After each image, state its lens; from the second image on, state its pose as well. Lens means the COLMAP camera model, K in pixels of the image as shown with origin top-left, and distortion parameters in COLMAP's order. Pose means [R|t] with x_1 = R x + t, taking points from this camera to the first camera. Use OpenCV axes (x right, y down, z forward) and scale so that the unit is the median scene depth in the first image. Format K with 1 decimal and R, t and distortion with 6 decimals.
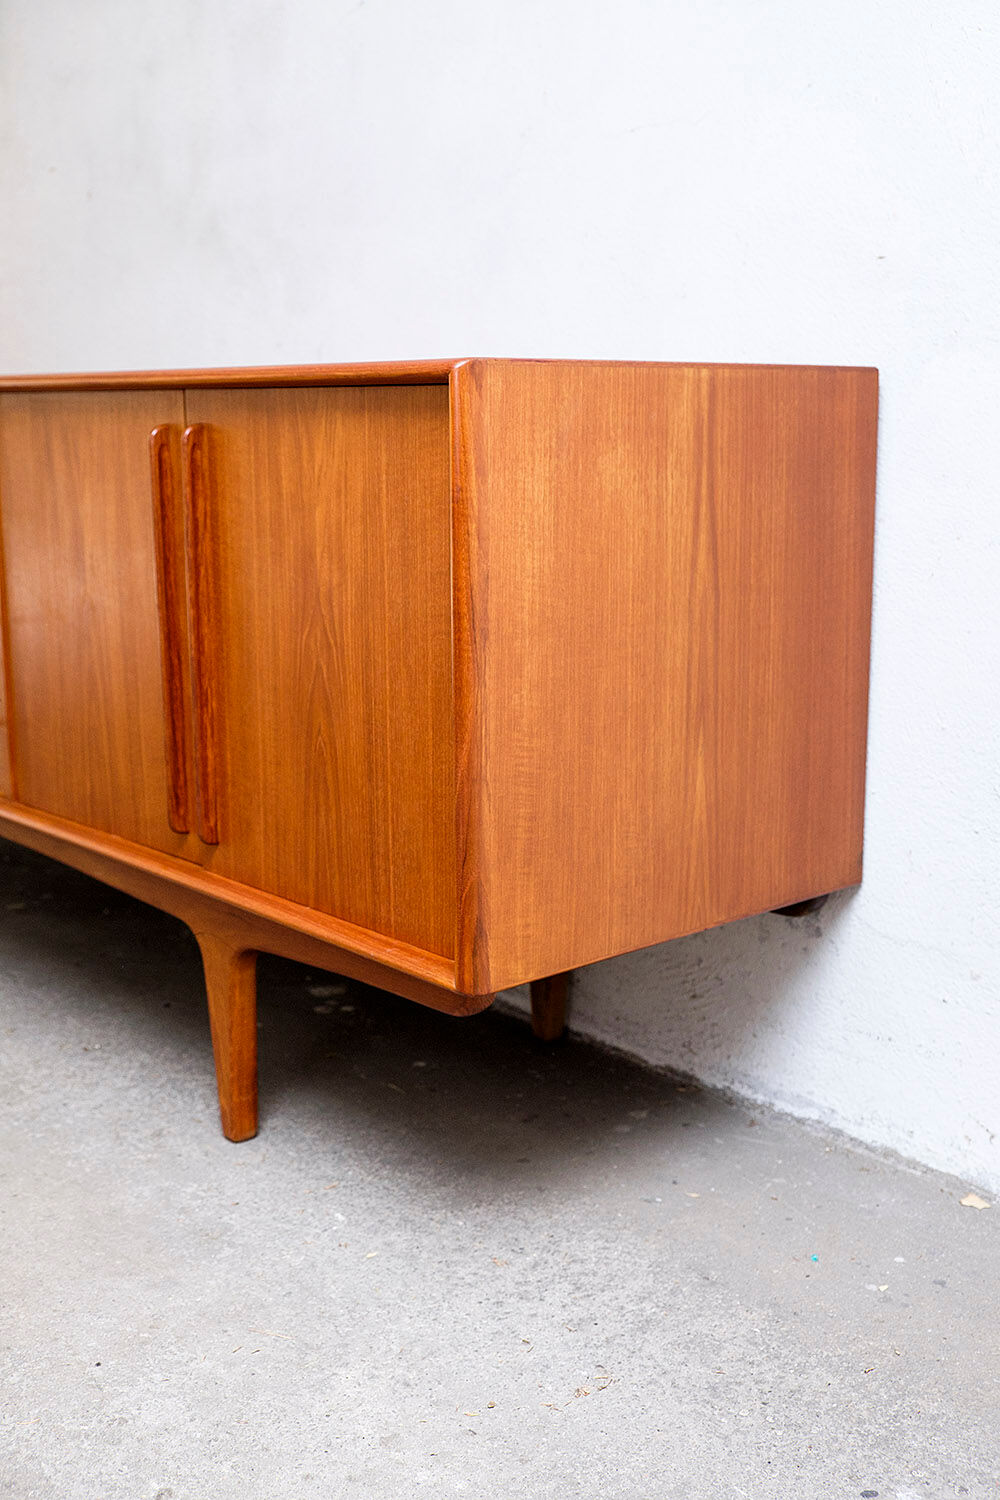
lens RADIAL K [[1705.4, 0, 528.1], [0, 1705.4, 748.7], [0, 0, 1]] dist [-0.004577, 0.046316]
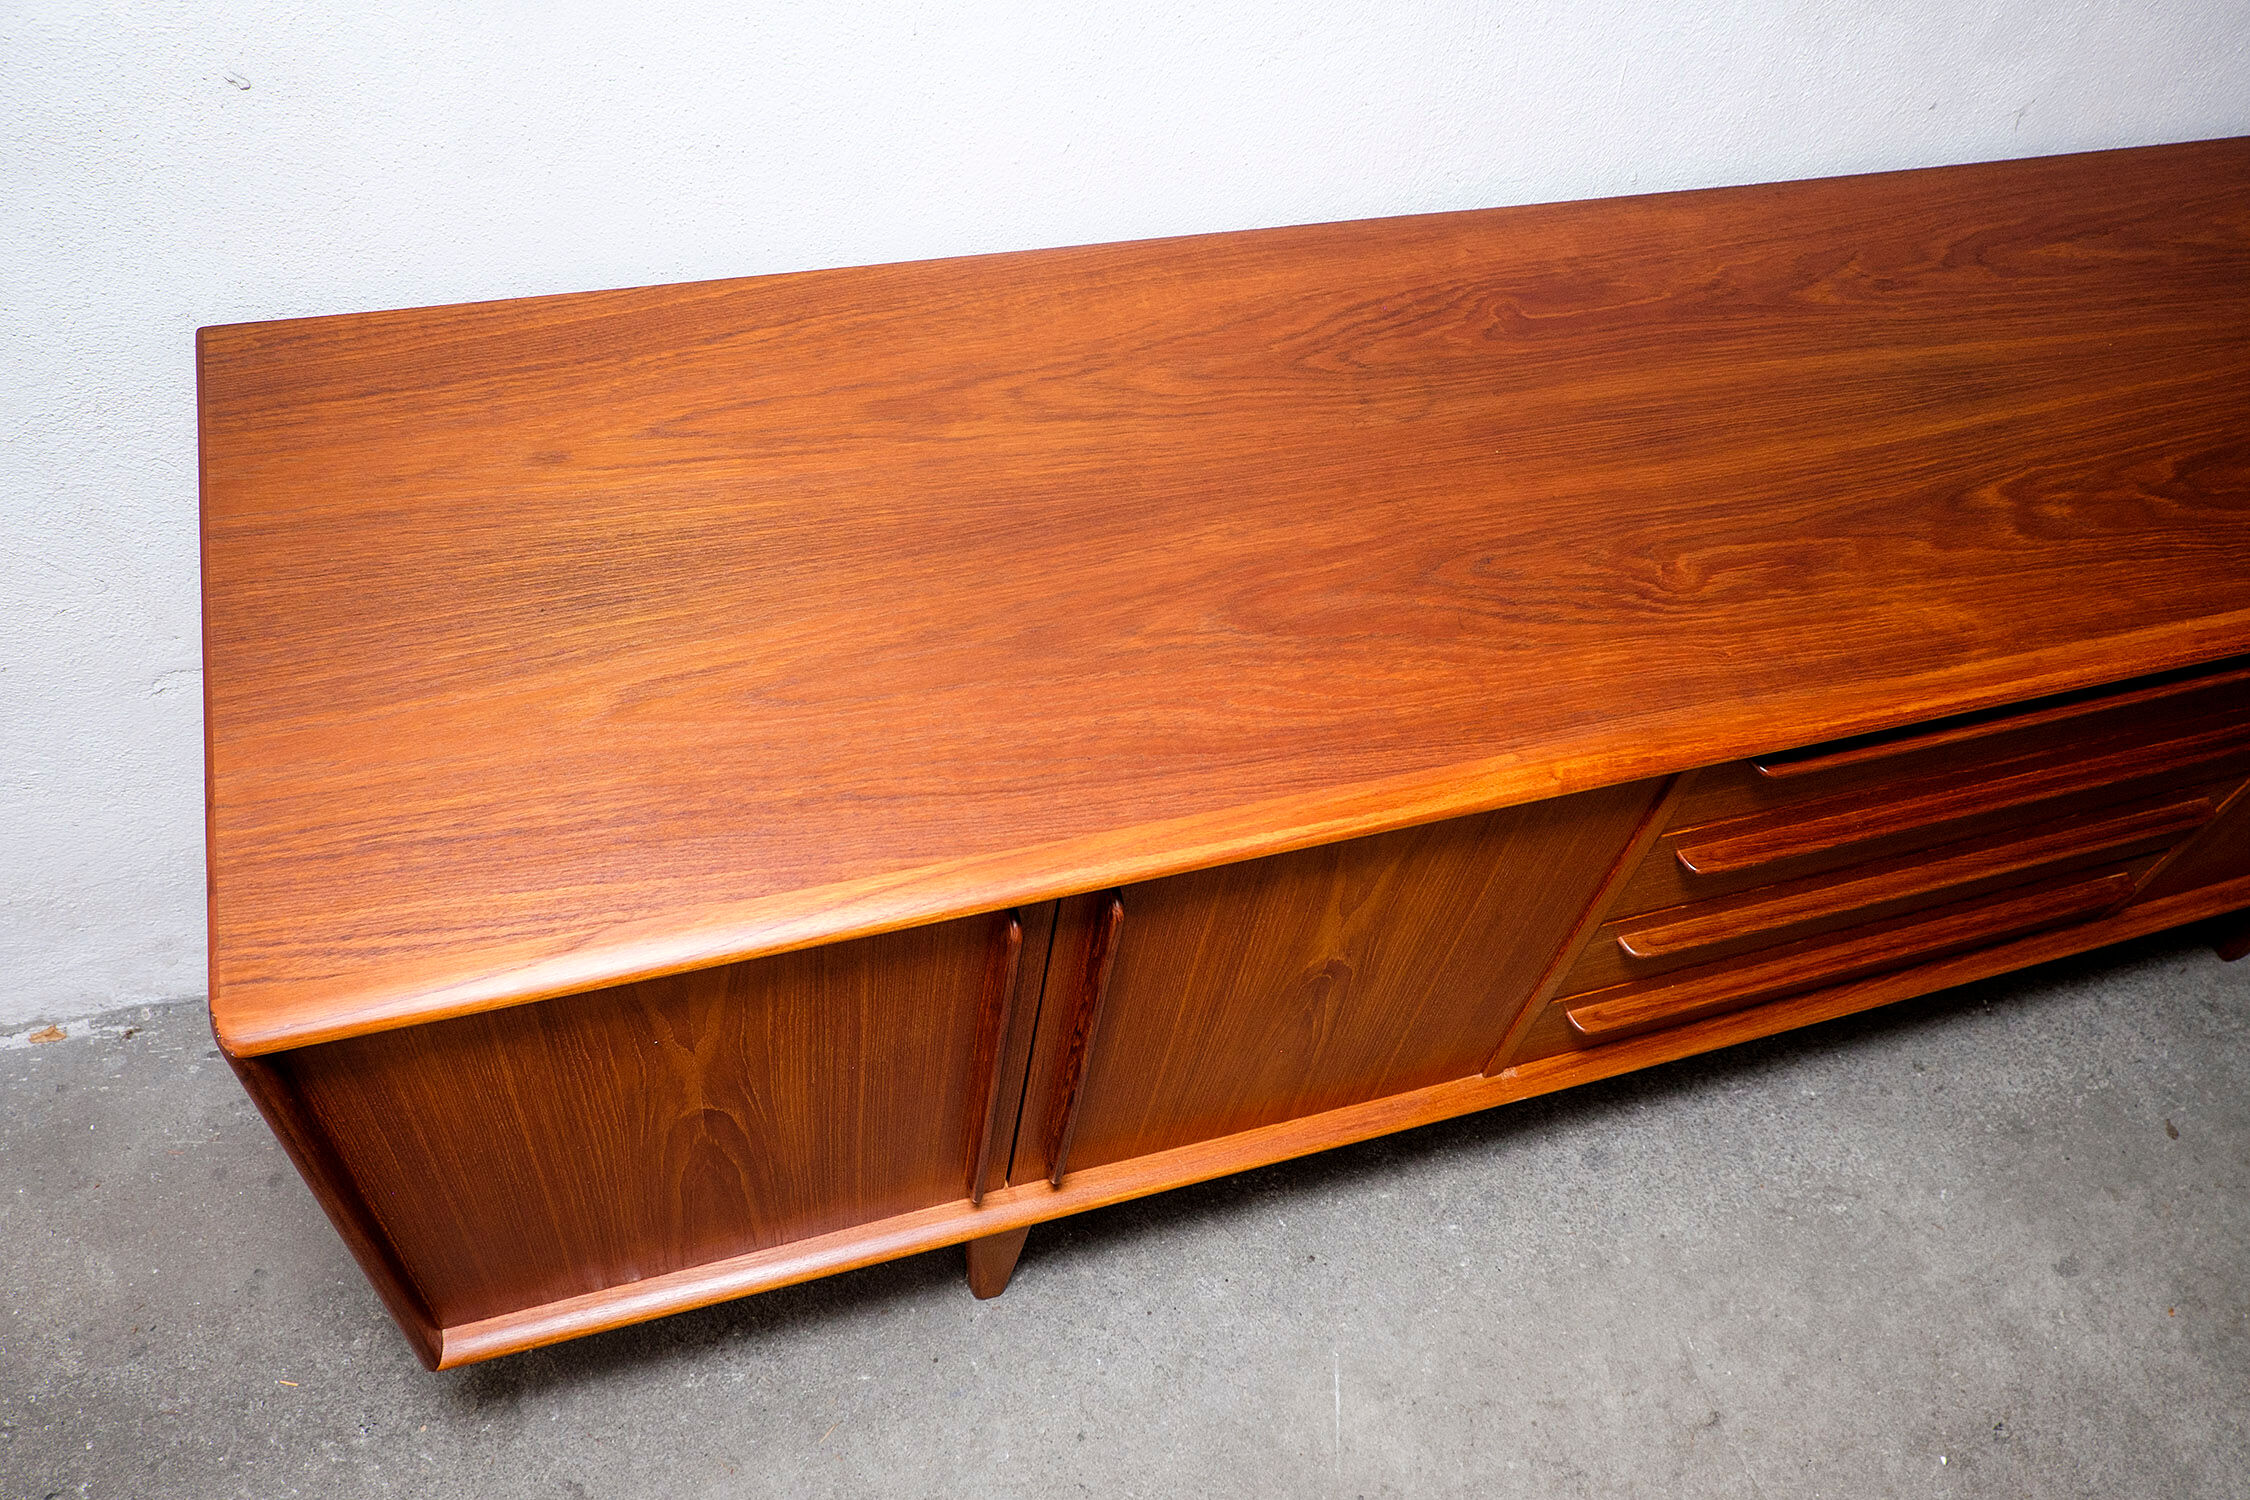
lens RADIAL K [[1702.9, 0, 1146.3], [0, 1702.9, 794.3], [0, 0, 1]] dist [-0.014707, -0.008915]
pose [[0.407990, -0.712887, 0.570383, -1.093659], [0.063289, 0.645325, 0.761282, -0.782120], [-0.910790, -0.274497, 0.308404, 1.430332]]
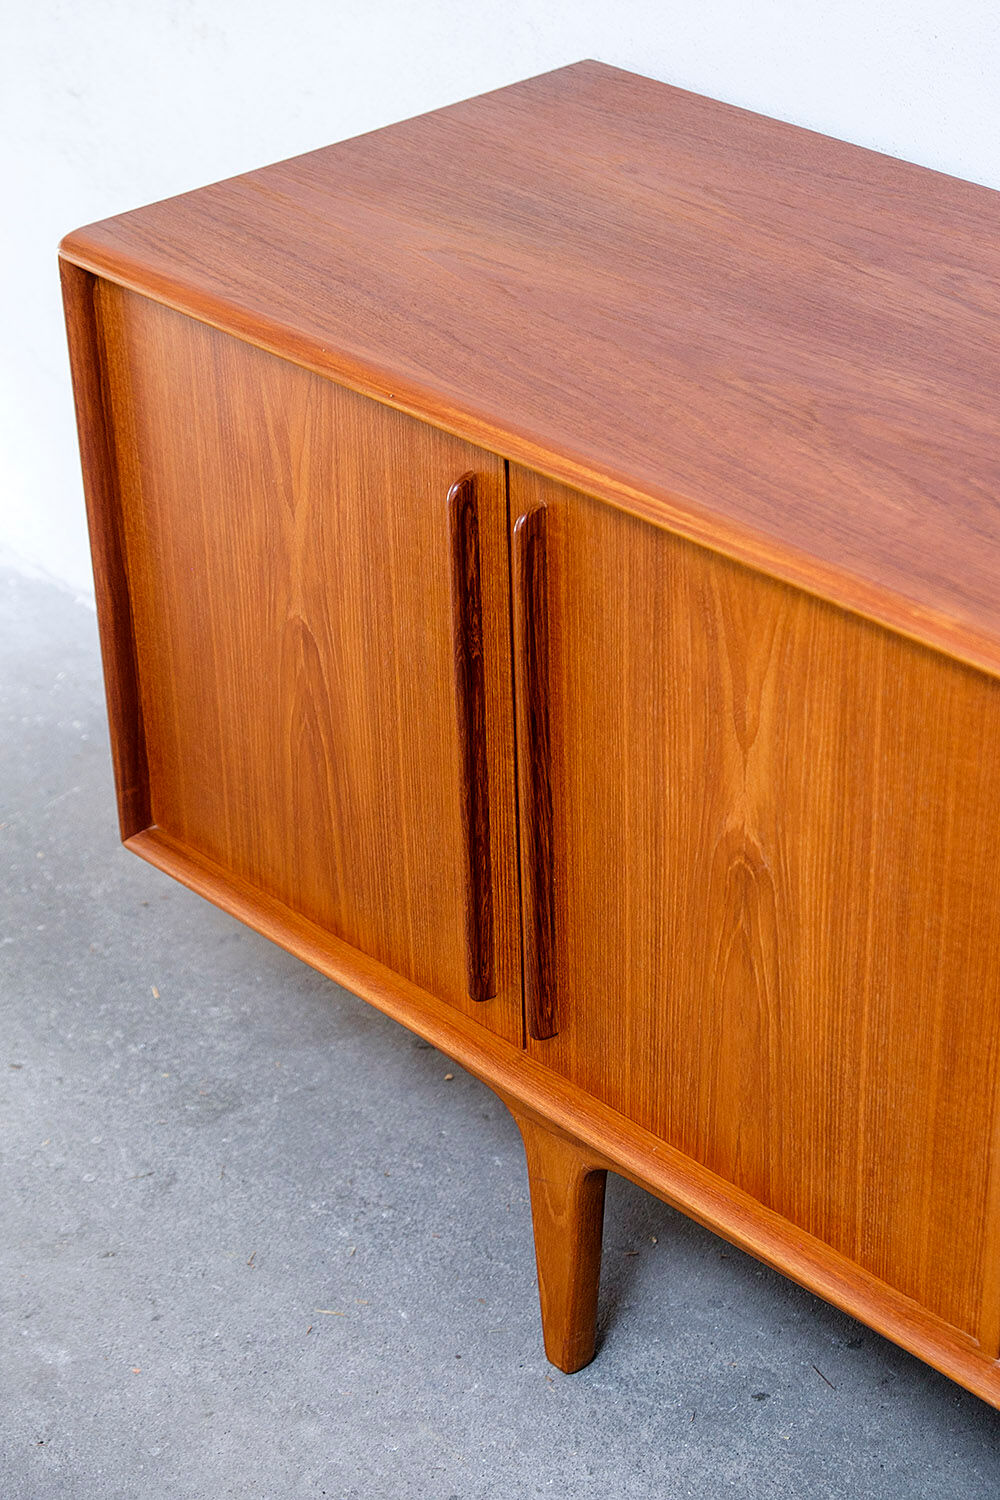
lens RADIAL K [[3055.6, 0, 540.9], [0, 3055.6, 748.8], [0, 0, 1]] dist [-0.007365, 0.163770]
pose [[0.999328, -0.034872, 0.011300, -0.802160], [0.029159, 0.943027, 0.331435, -0.605775], [-0.022214, -0.330883, 0.943410, 0.522218]]
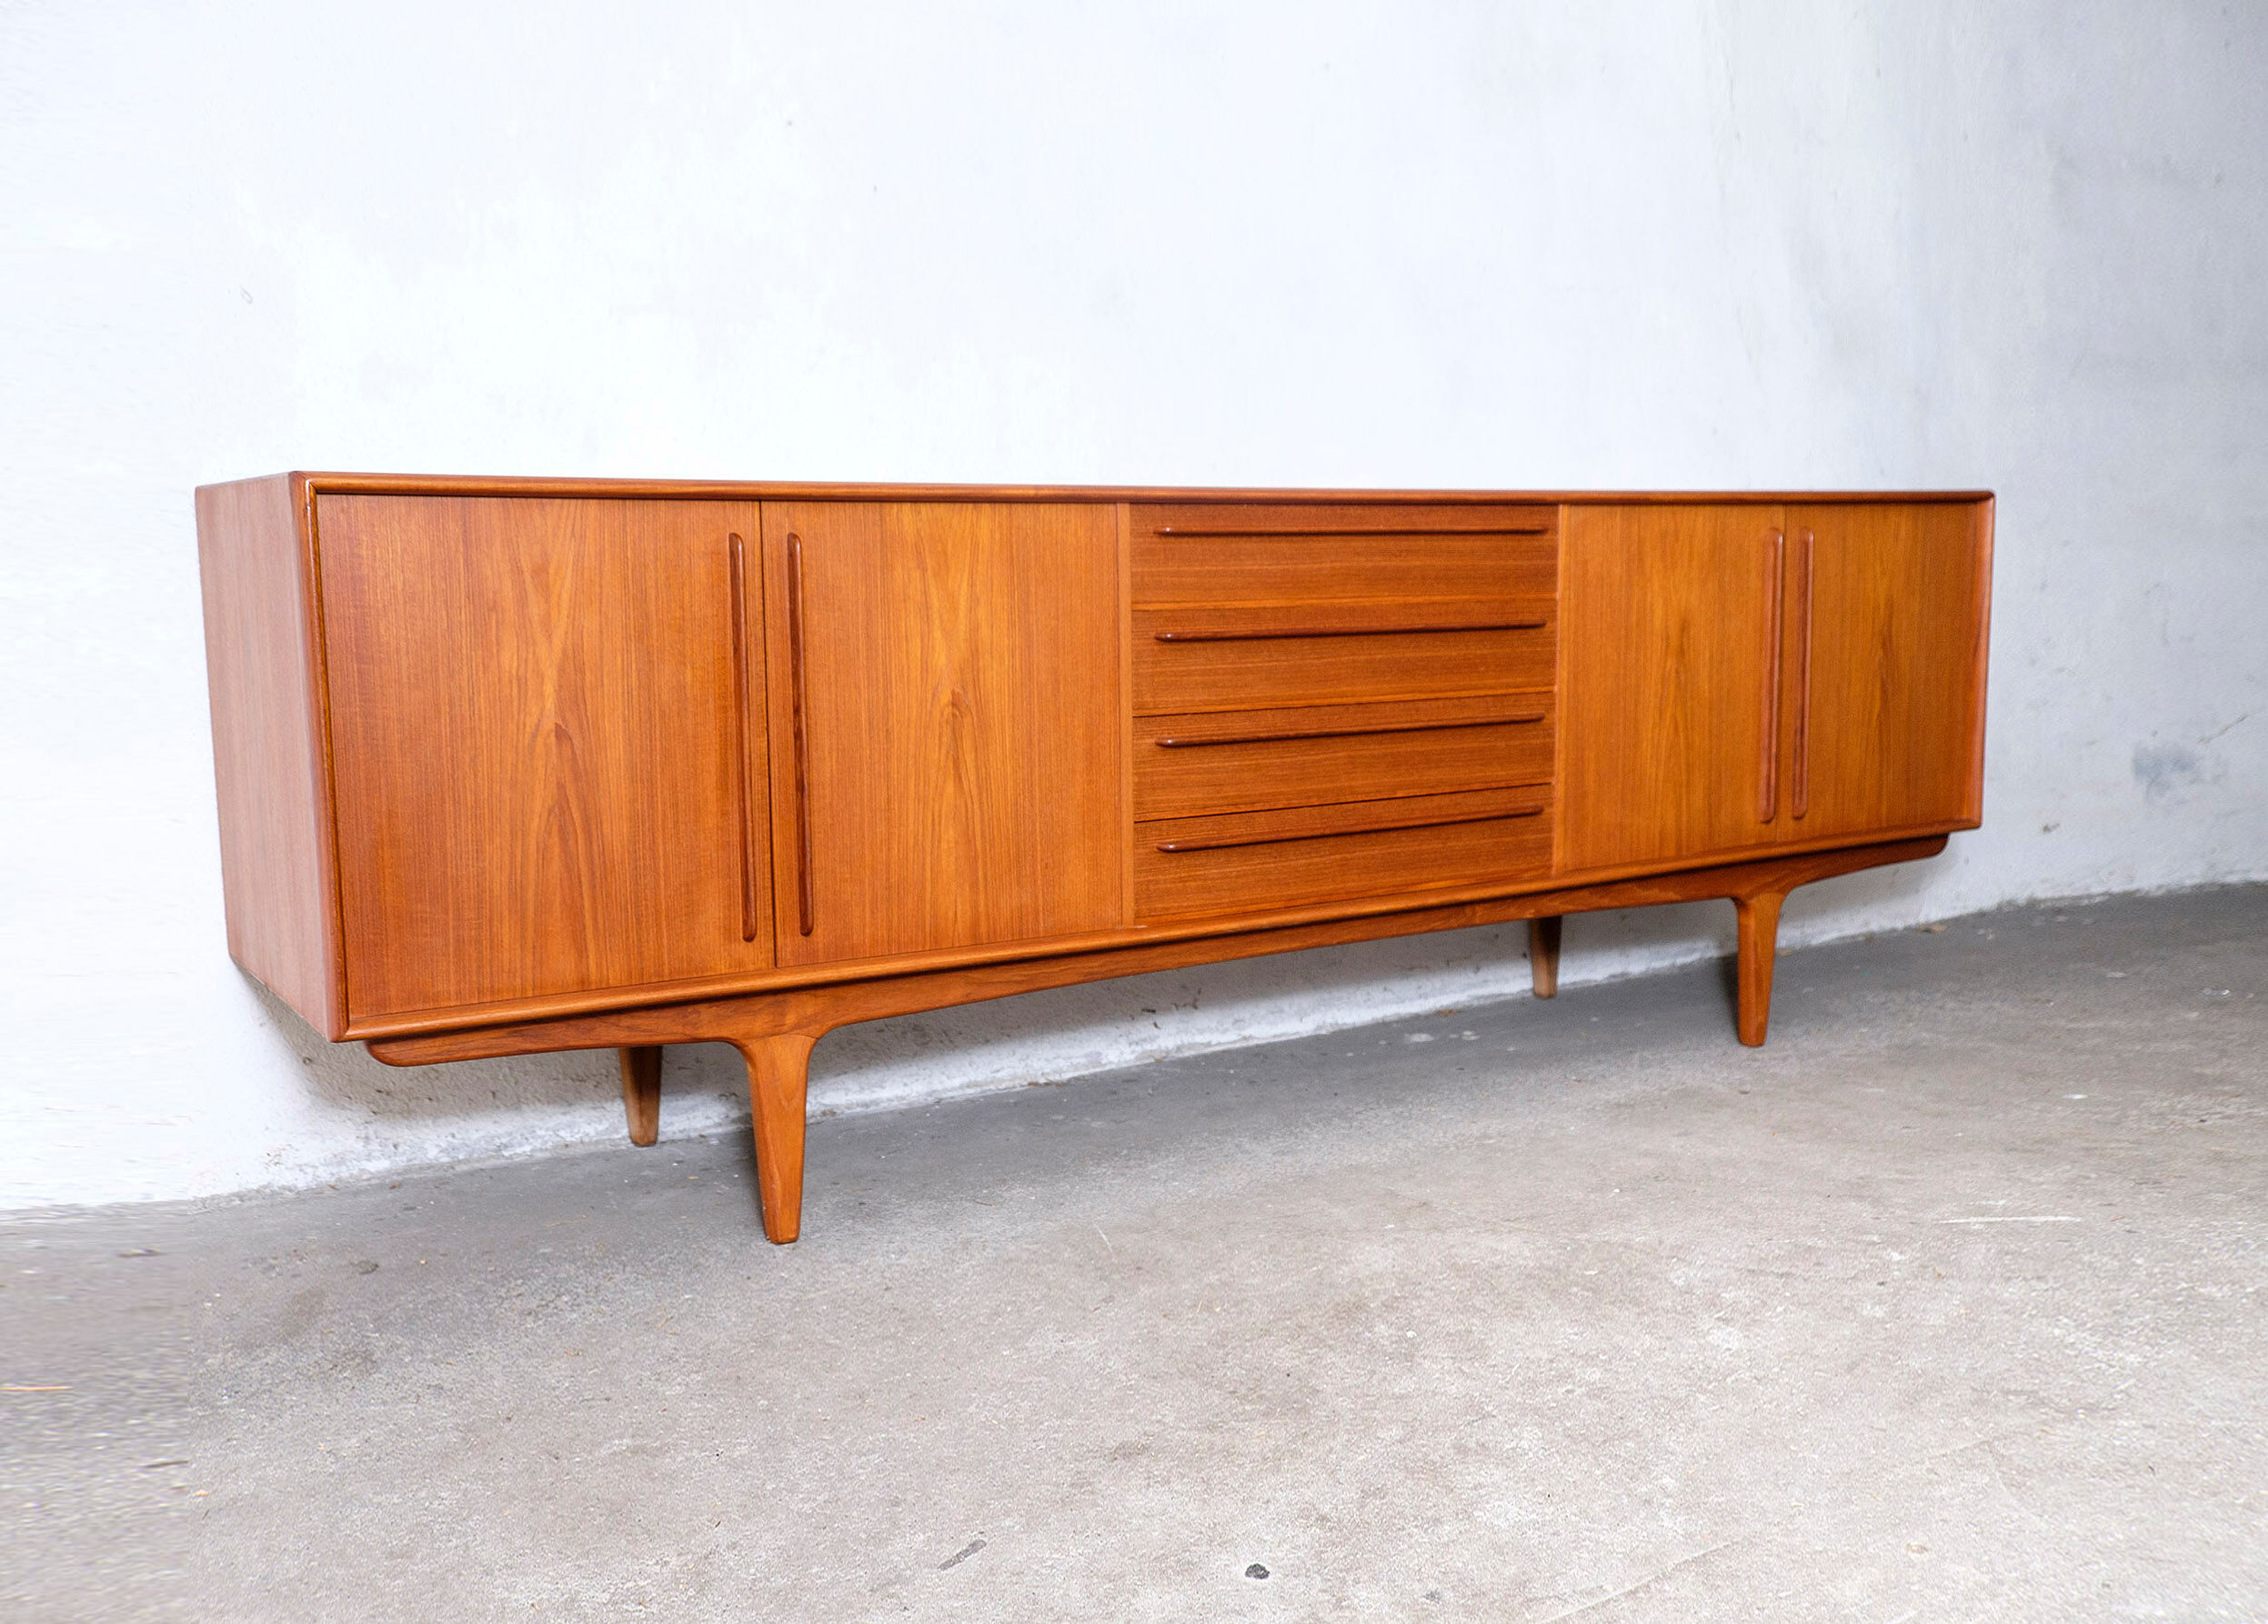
lens RADIAL K [[2097.0, 0, 1159.7], [0, 2097.0, 858.4], [0, 0, 1]] dist [0.010954, -0.001082]
pose [[0.154190, -0.144731, 0.977383, -2.011411], [0.210865, 0.971243, 0.110556, -0.221133], [-0.965278, 0.189049, 0.180275, 1.212875]]
